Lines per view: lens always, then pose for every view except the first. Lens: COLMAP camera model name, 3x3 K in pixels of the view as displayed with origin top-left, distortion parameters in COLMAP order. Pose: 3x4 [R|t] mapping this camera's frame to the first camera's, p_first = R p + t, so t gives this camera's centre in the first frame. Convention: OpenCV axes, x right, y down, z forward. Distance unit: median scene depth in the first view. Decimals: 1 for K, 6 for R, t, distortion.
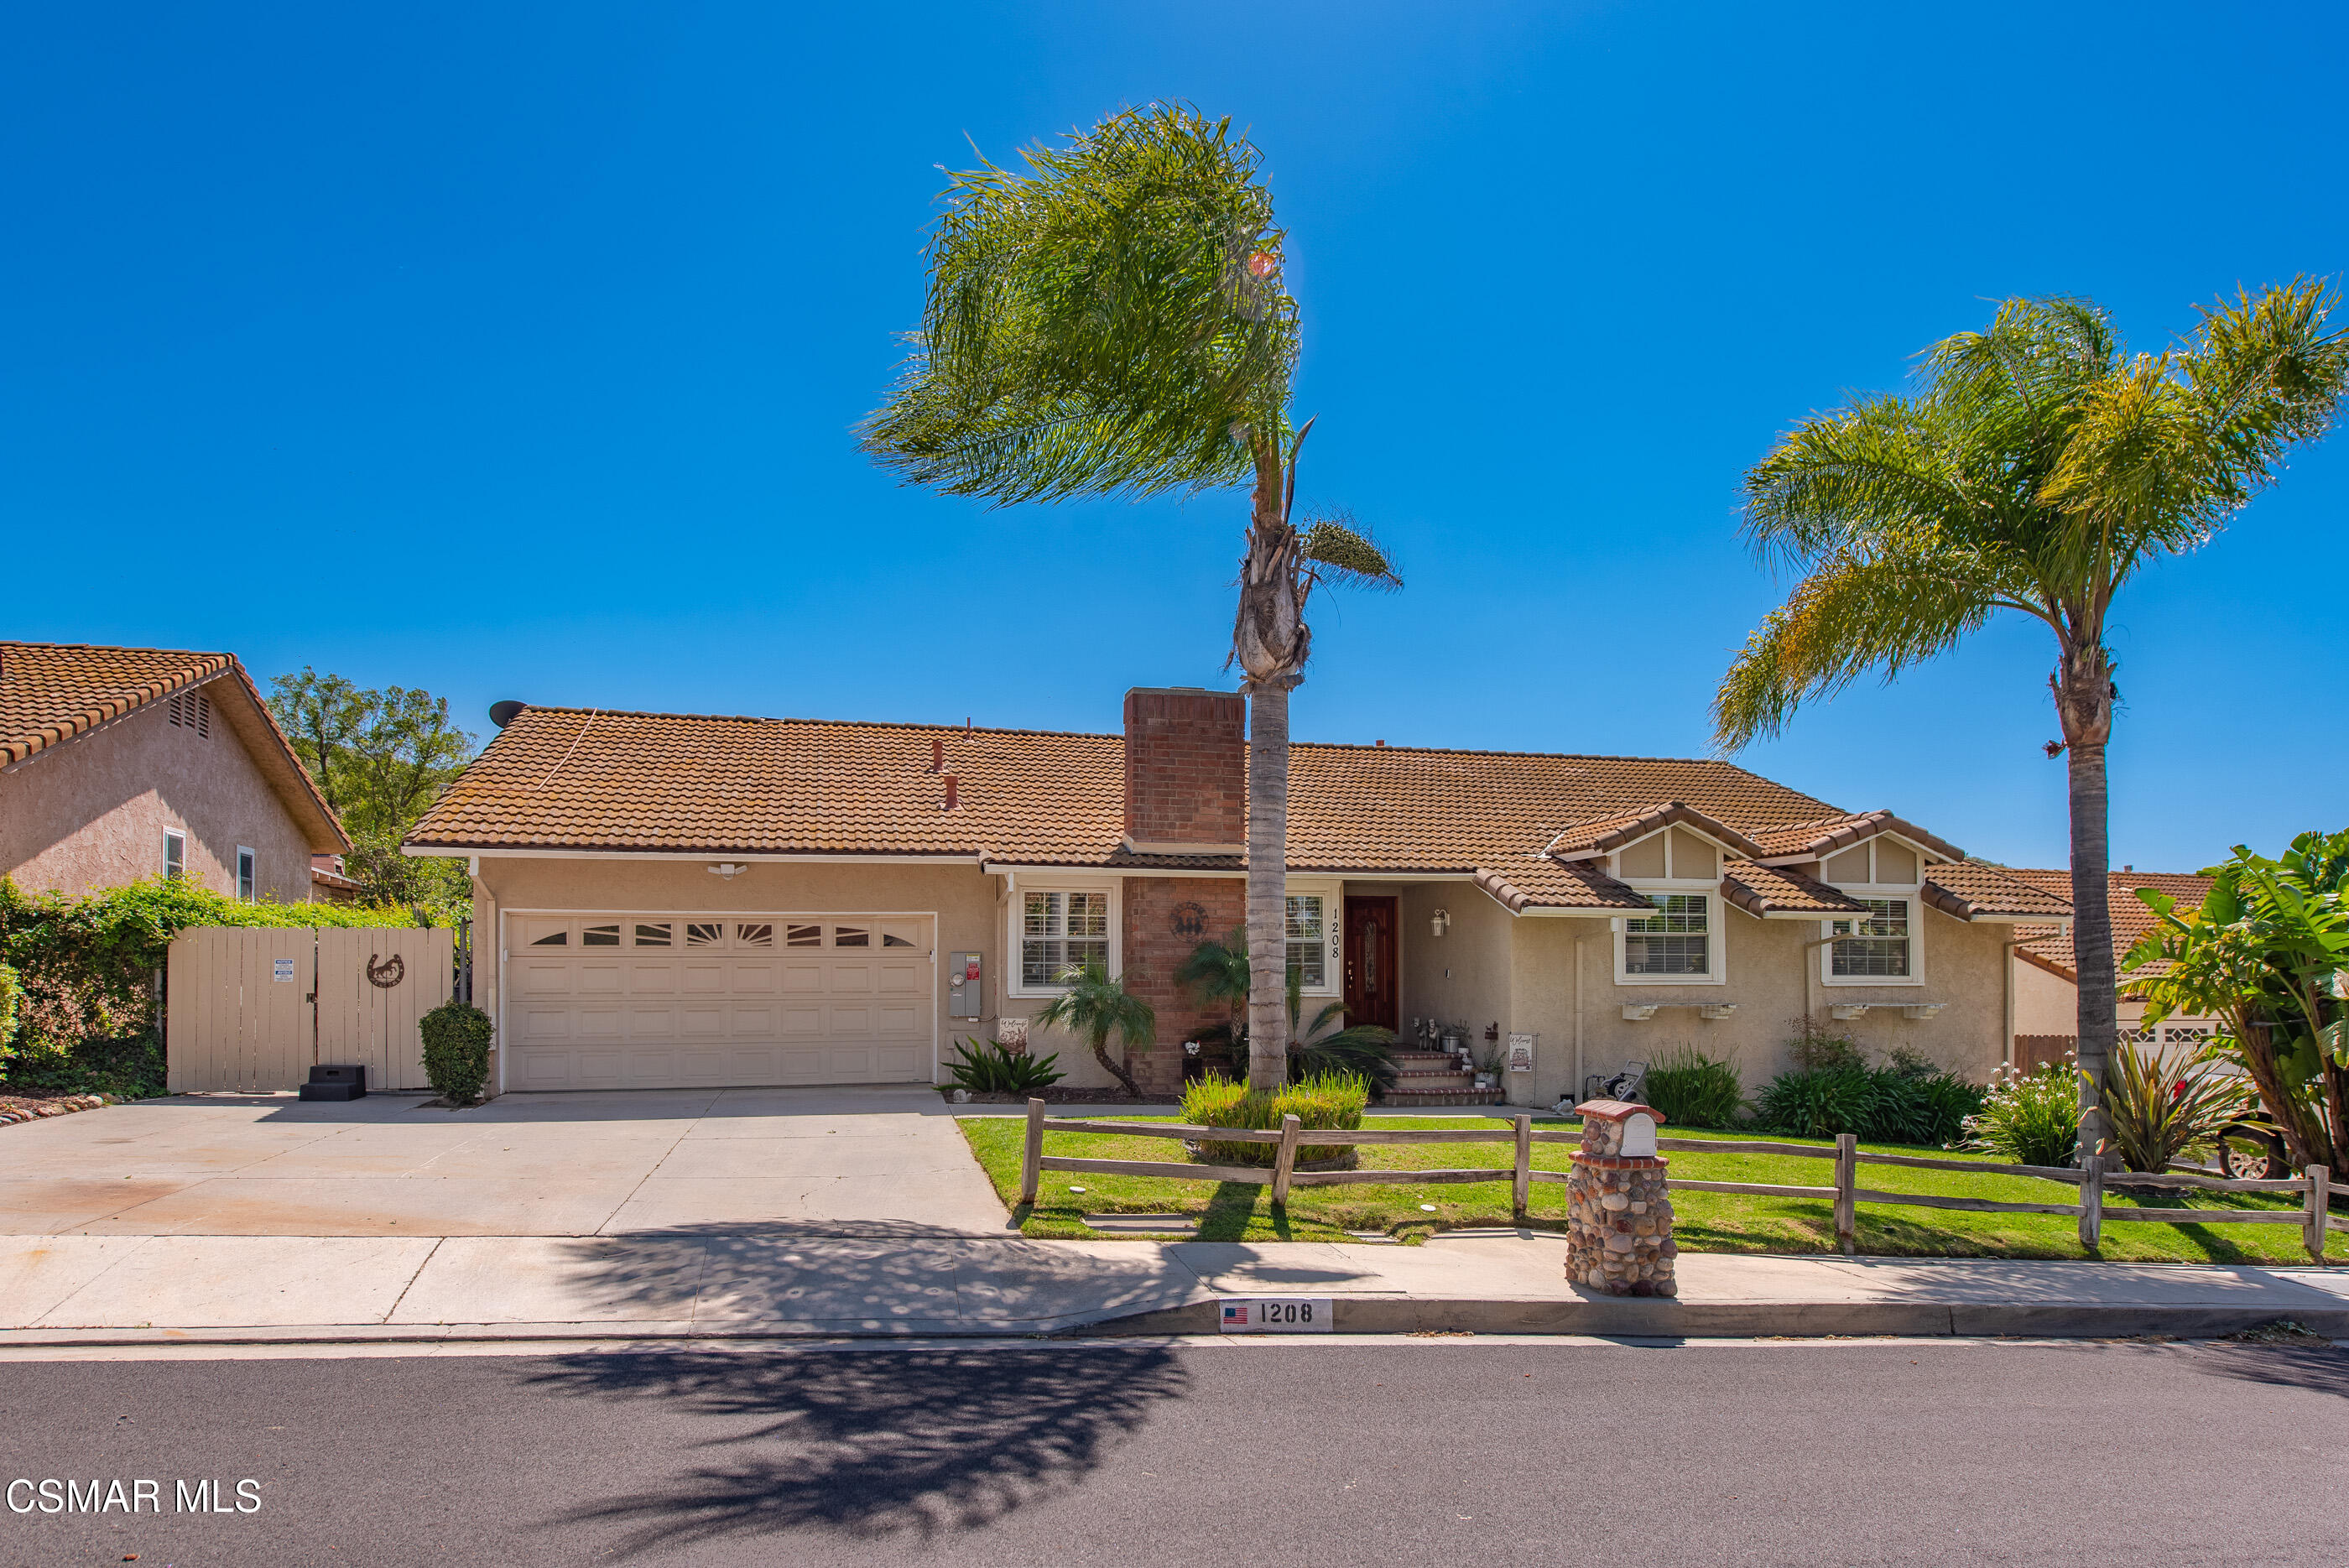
lens RADIAL K [[1531.4, 0, 1016.3], [0, 1531.4, 964.3], [0, 0, 1]] dist [0.012243, -0.001510]
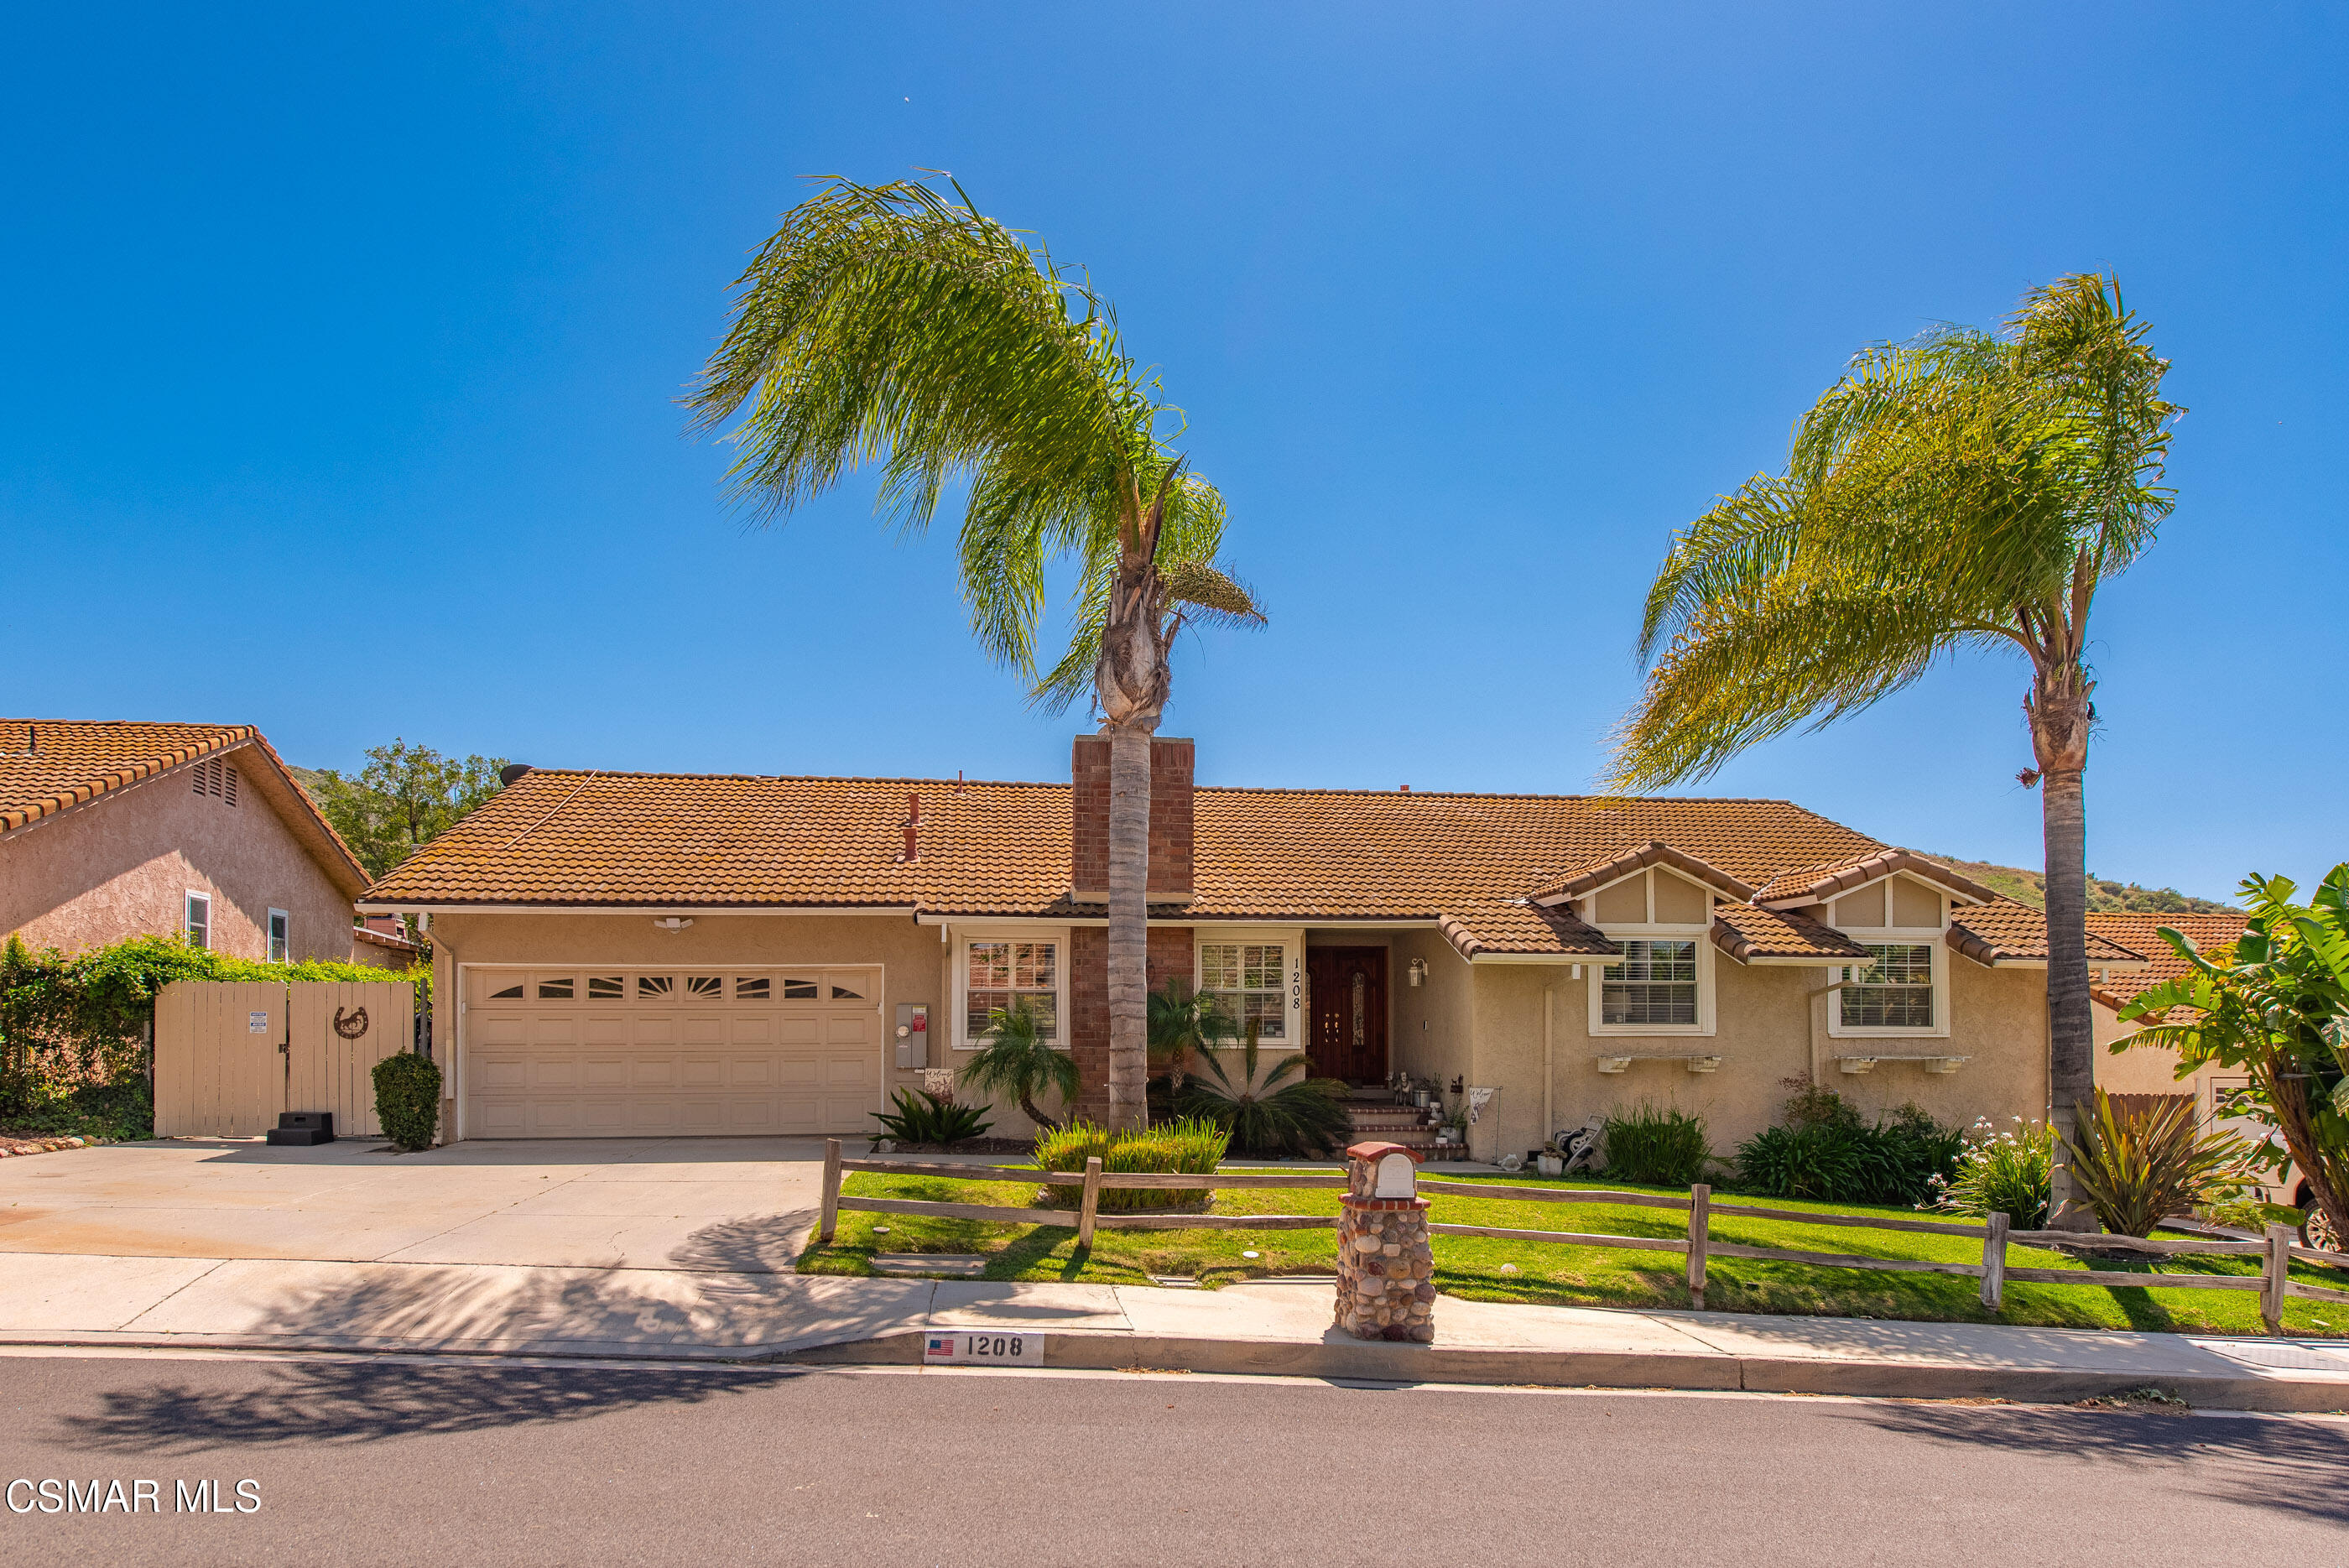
lens RADIAL K [[1570.2, 0, 974.8], [0, 1570.2, 1025.1], [0, 0, 1]] dist [0.002781, 0.006842]
pose [[0.992129, -0.001973, -0.125205, 0.141644], [0.001630, 0.999995, -0.002841, 0.009374], [0.125210, 0.002614, 0.992127, -0.013108]]
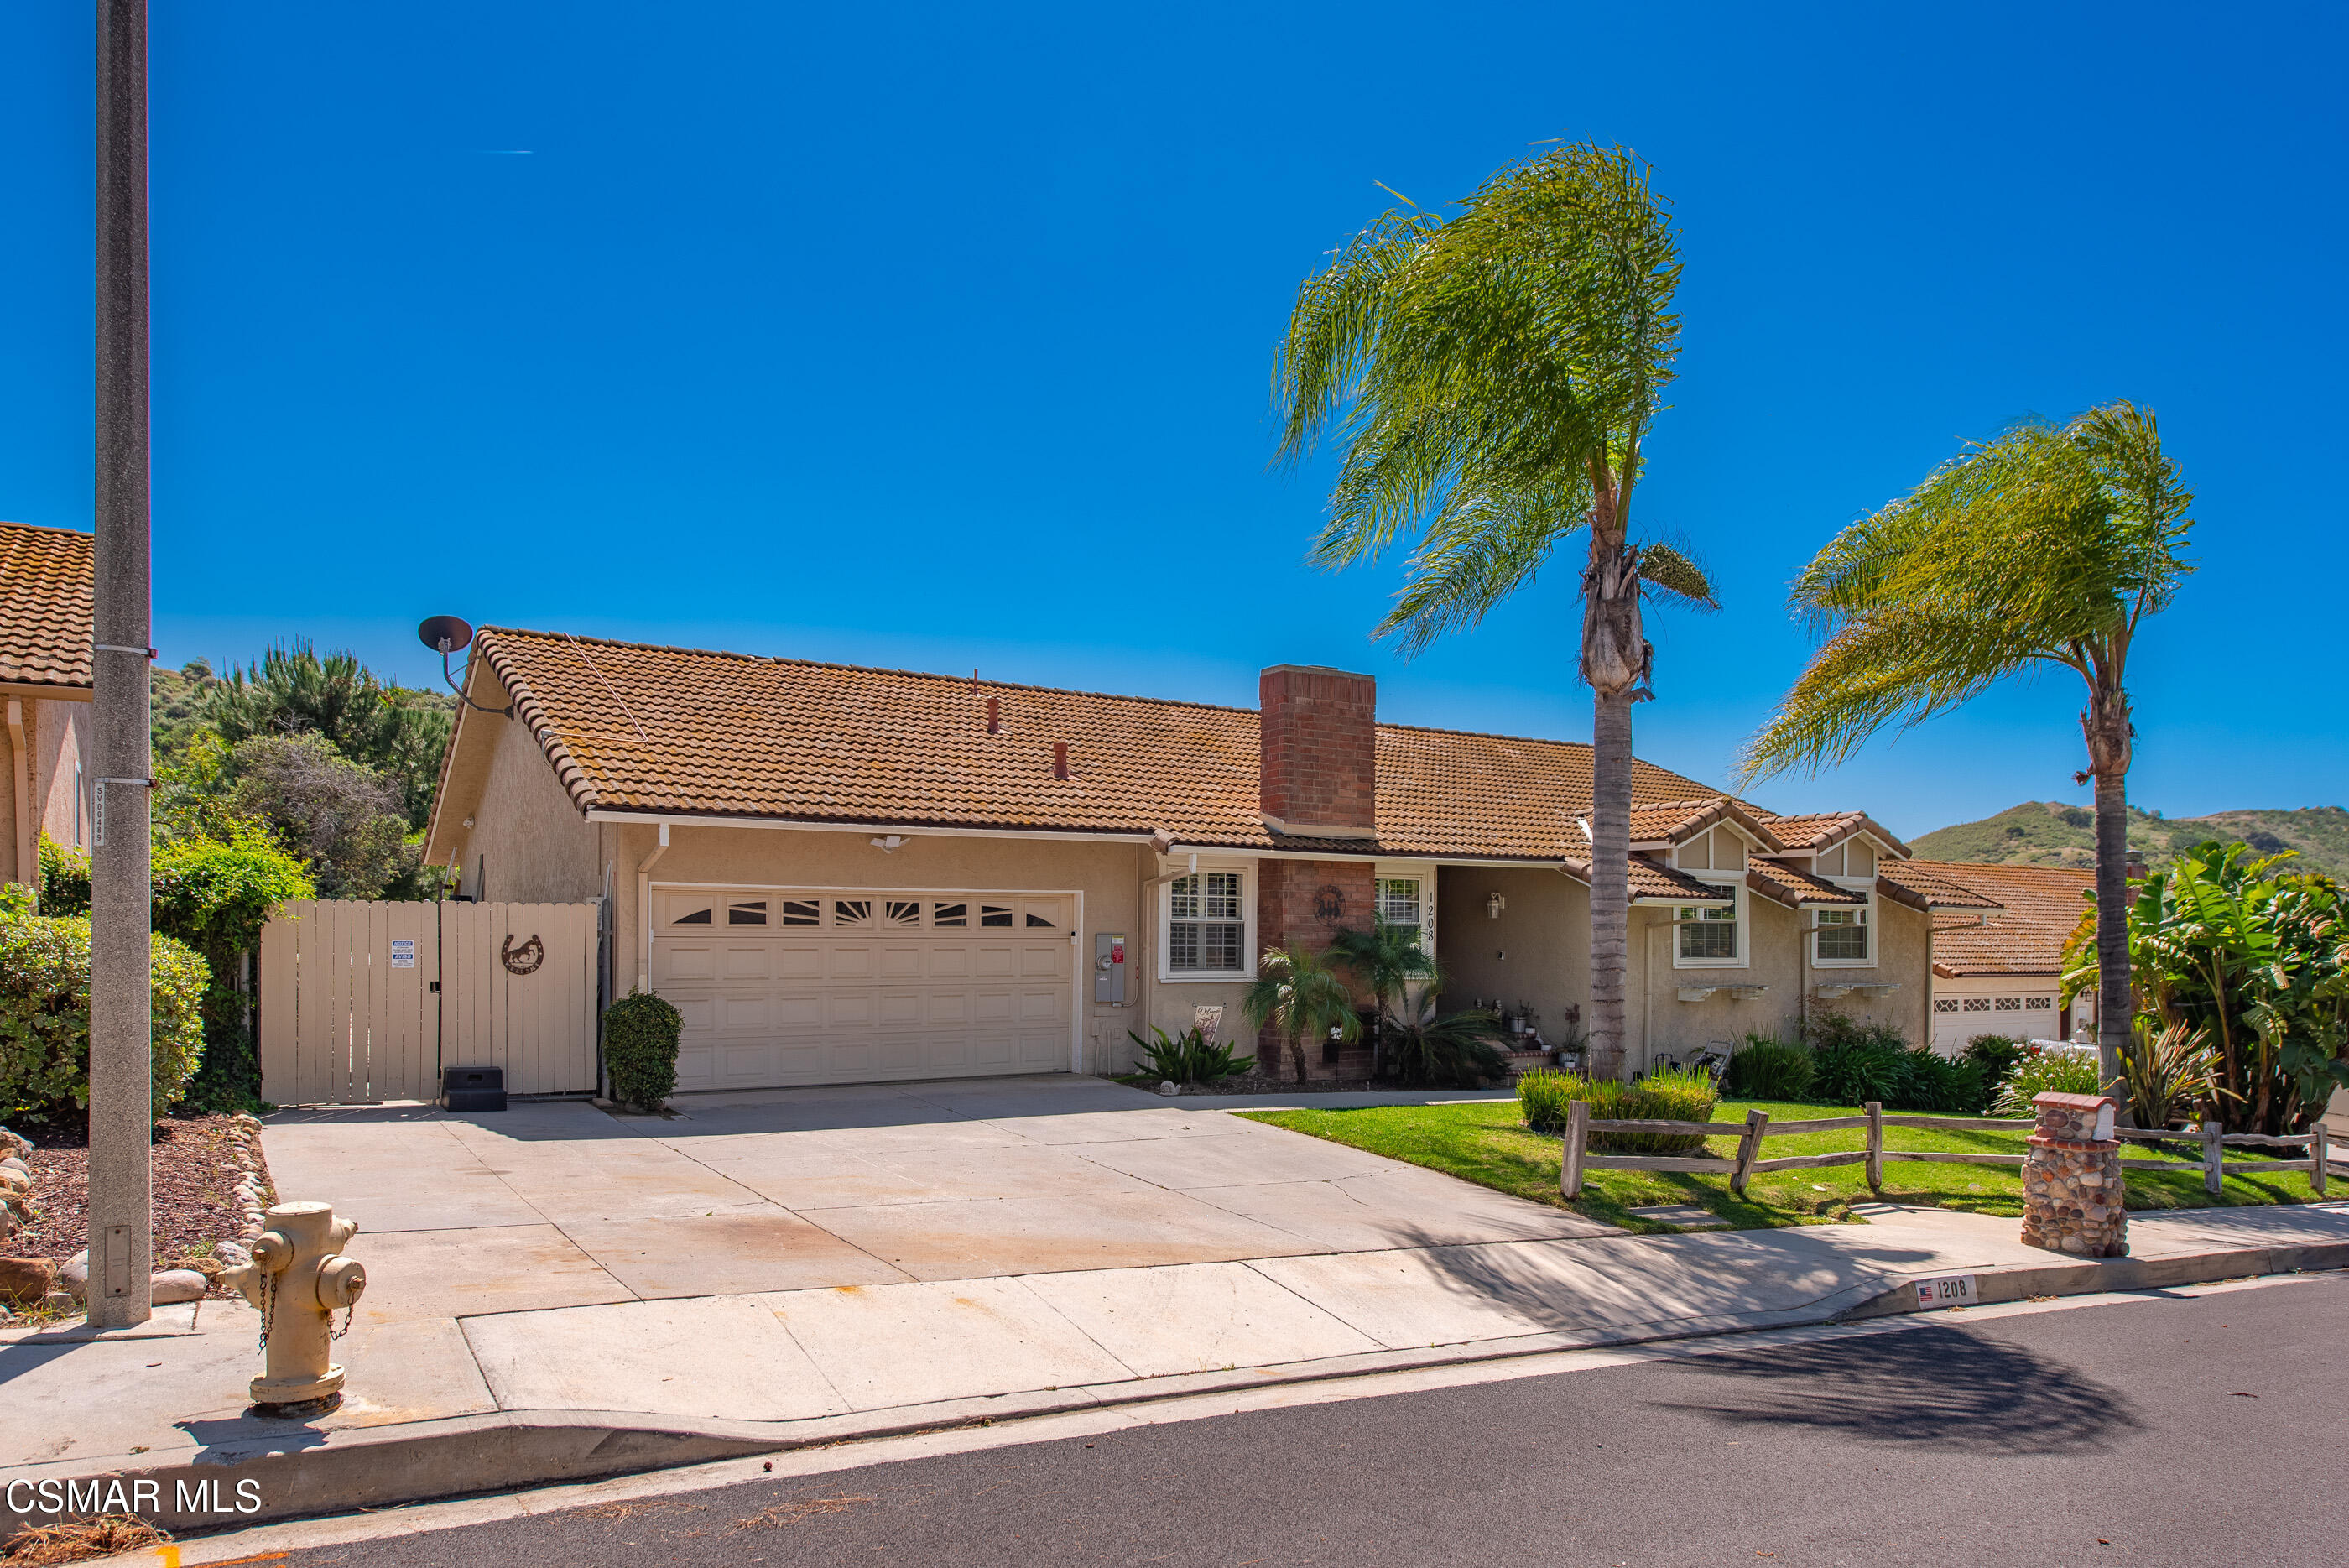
lens RADIAL K [[1716.3, 0, 1090.7], [0, 1716.3, 952.1], [0, 0, 1]] dist [0.008702, -0.002892]
pose [[0.942396, 0.004040, 0.334474, -0.416124], [-0.012670, 0.999641, 0.023624, -0.022322], [-0.334259, -0.026502, 0.942109, 0.005751]]
